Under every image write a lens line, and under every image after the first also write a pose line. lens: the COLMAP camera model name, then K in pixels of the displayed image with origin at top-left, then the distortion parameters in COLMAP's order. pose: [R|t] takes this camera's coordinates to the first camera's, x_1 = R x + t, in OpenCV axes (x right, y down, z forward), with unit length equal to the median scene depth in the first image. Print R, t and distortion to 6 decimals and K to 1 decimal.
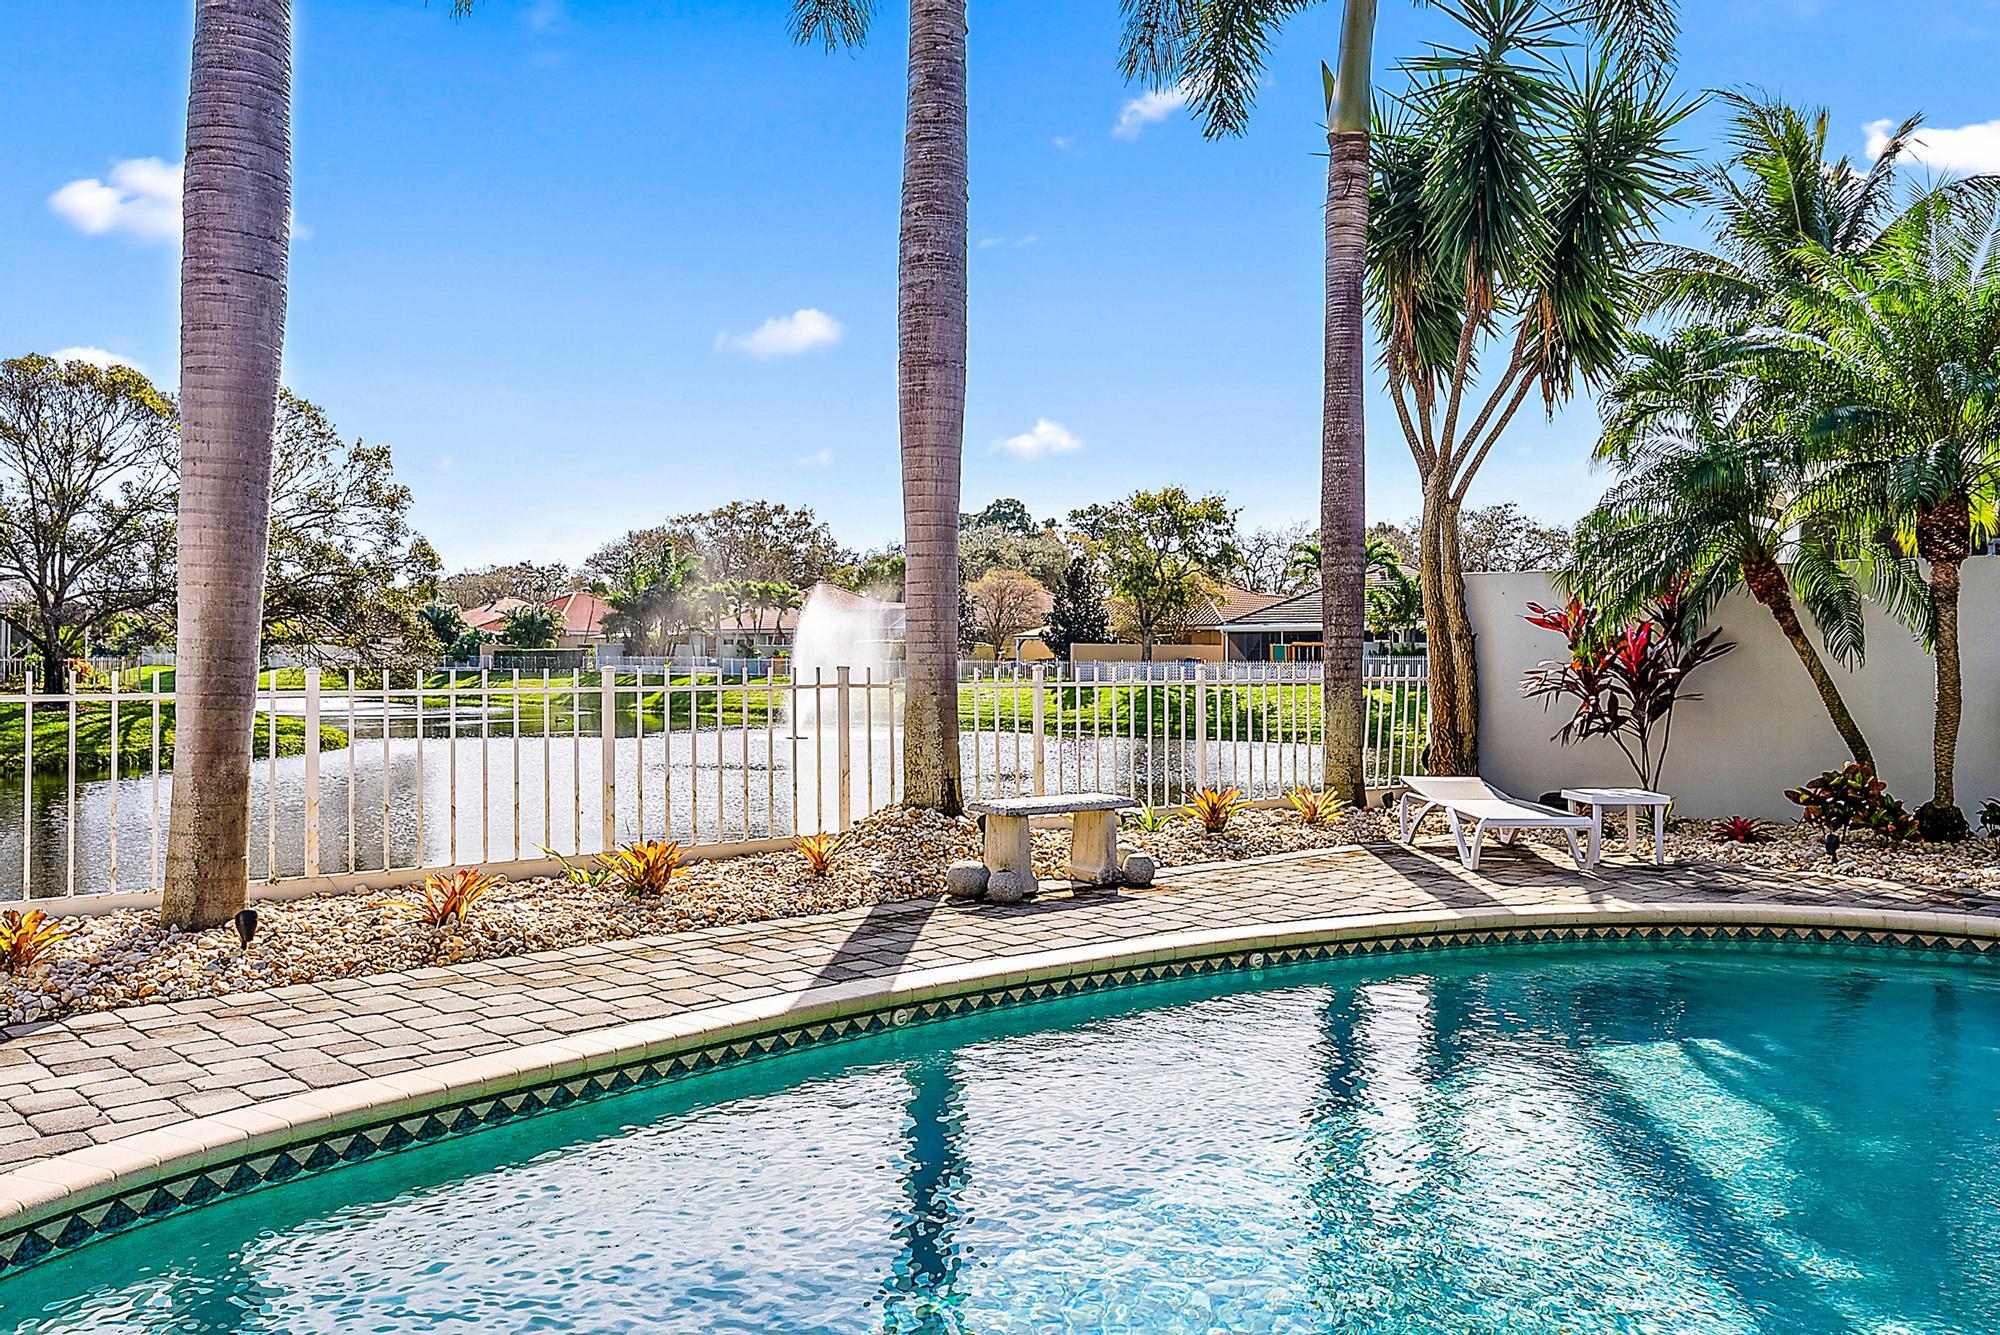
lens RADIAL K [[1582.5, 0, 1036.1], [0, 1582.5, 652.4], [0, 0, 1]] dist [-0.003791, -0.006283]
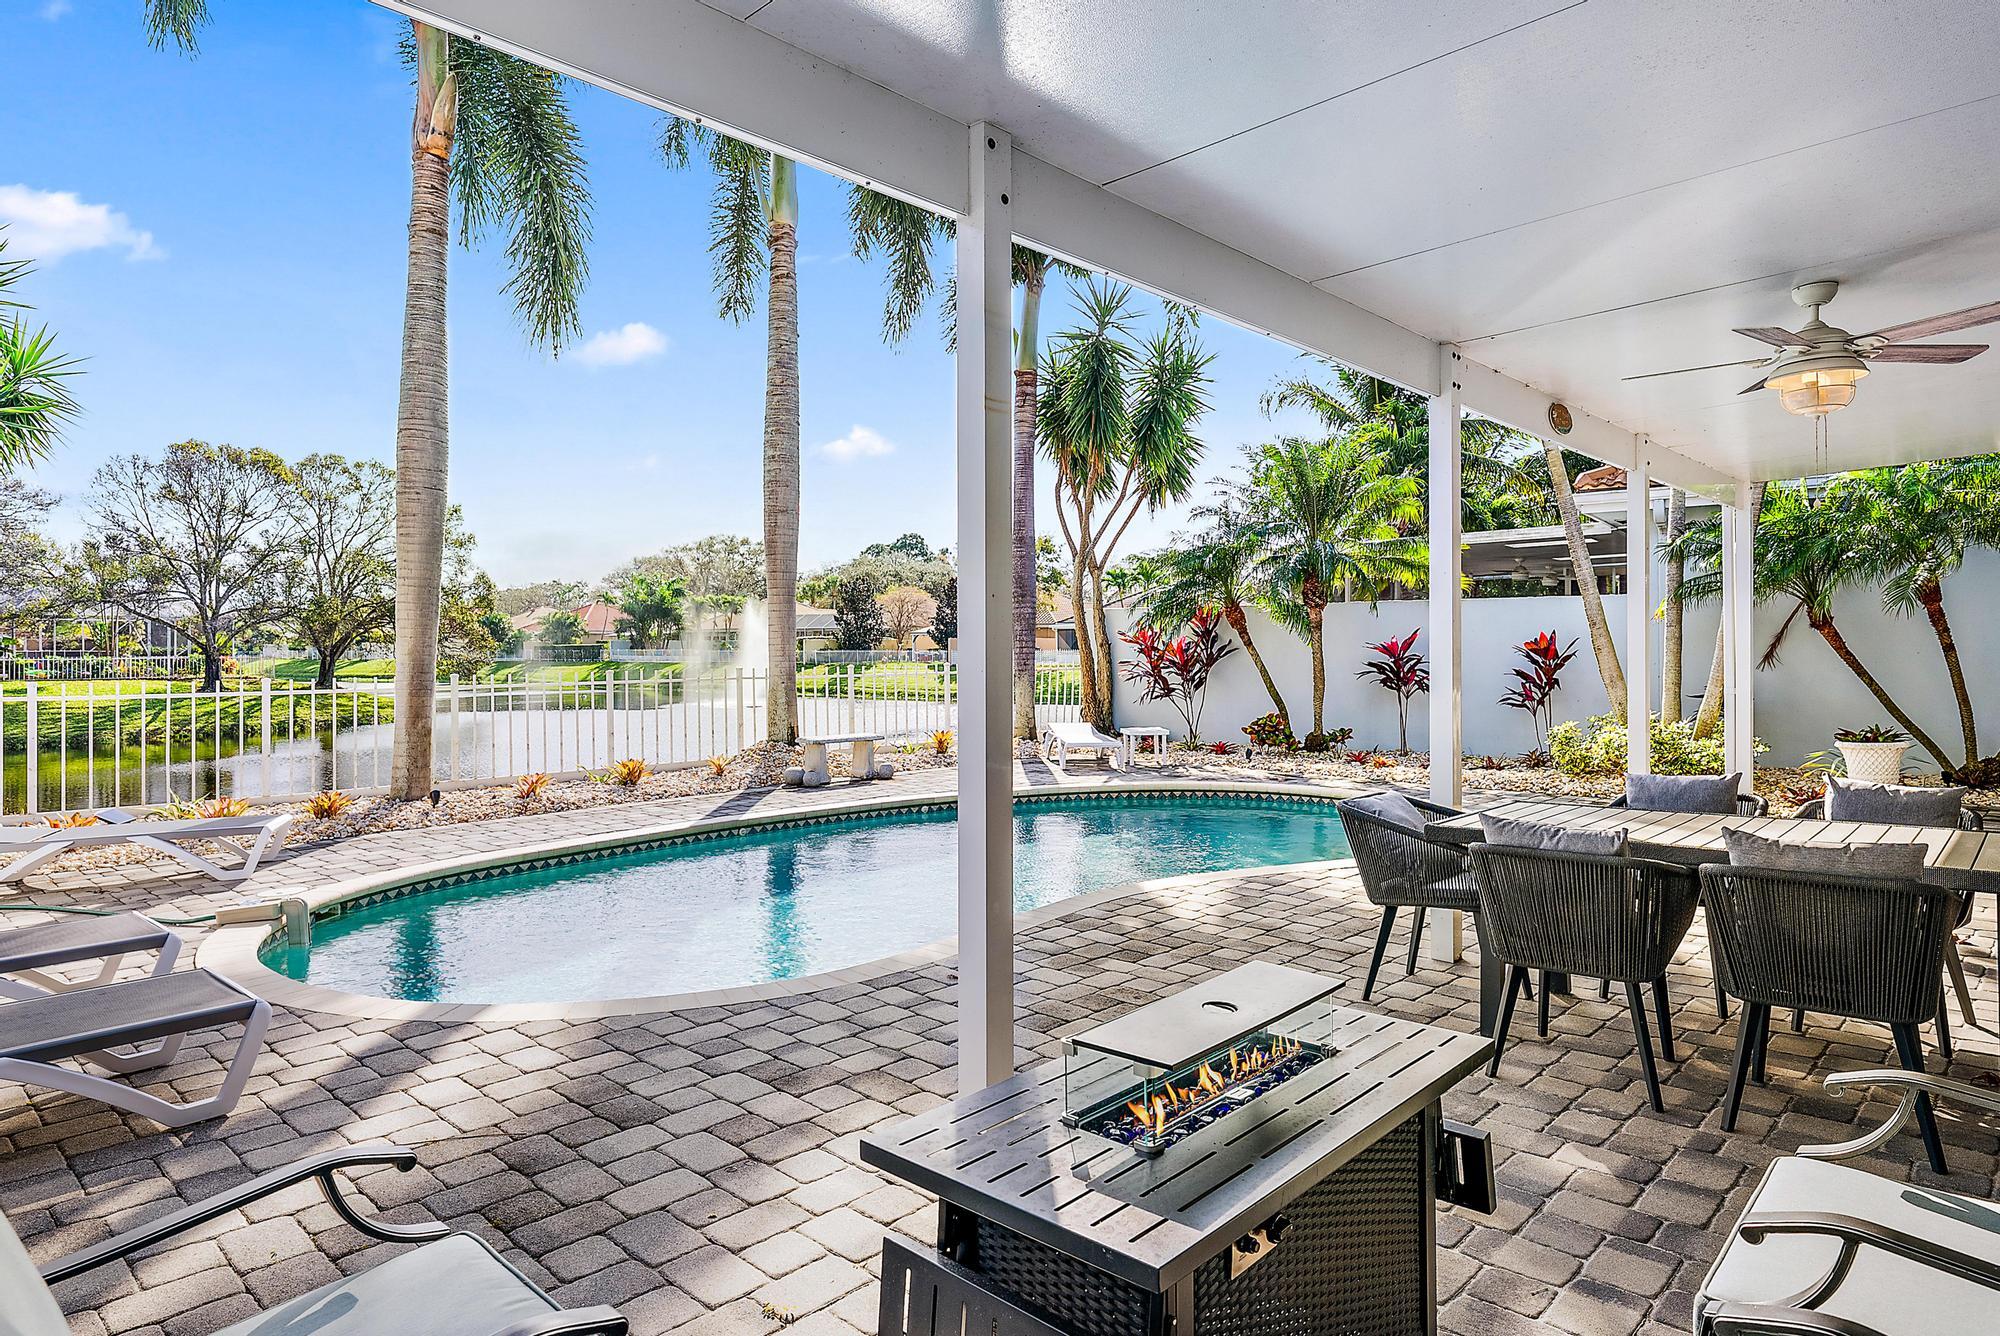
lens RADIAL K [[1141.5, 0, 1024.5], [0, 1141.5, 642.5], [0, 0, 1]] dist [-0.002880, -0.000362]
pose [[0.997022, -0.009222, 0.076567, 0.041526], [0.009181, 0.999957, 0.000886, -0.007243], [-0.076572, -0.000180, 0.997064, -0.138489]]
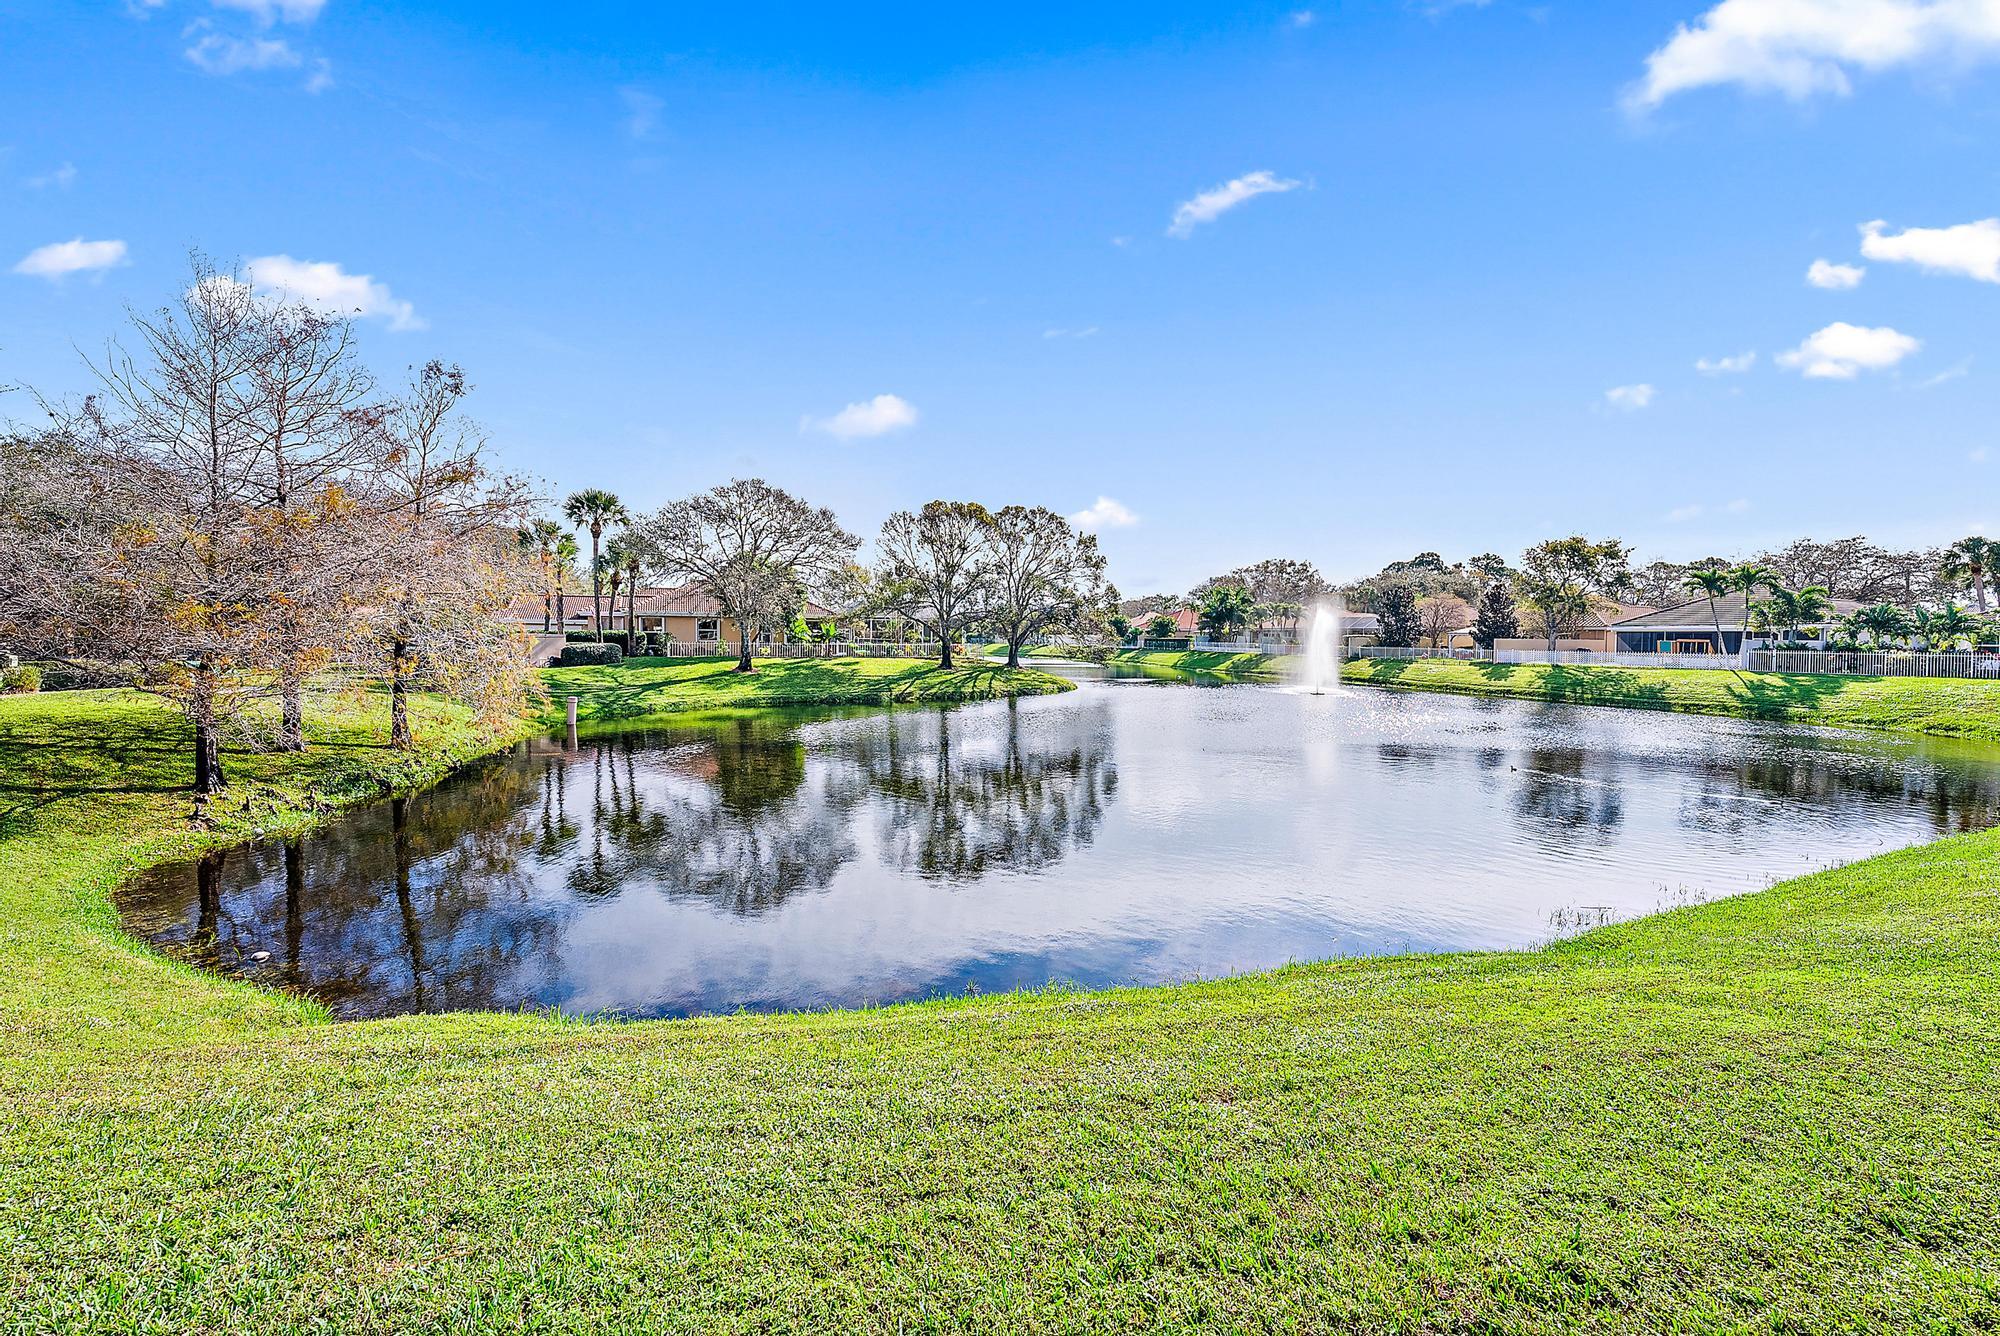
lens RADIAL K [[773.1, 0, 999.1], [0, 773.1, 654.4], [0, 0, 1]] dist [-0.011318, -0.000018]
pose [[0.870929, 0.016620, -0.491128, -0.115819], [-0.006077, 0.999716, 0.023054, -0.016609], [0.491372, -0.017094, 0.870782, 0.296674]]
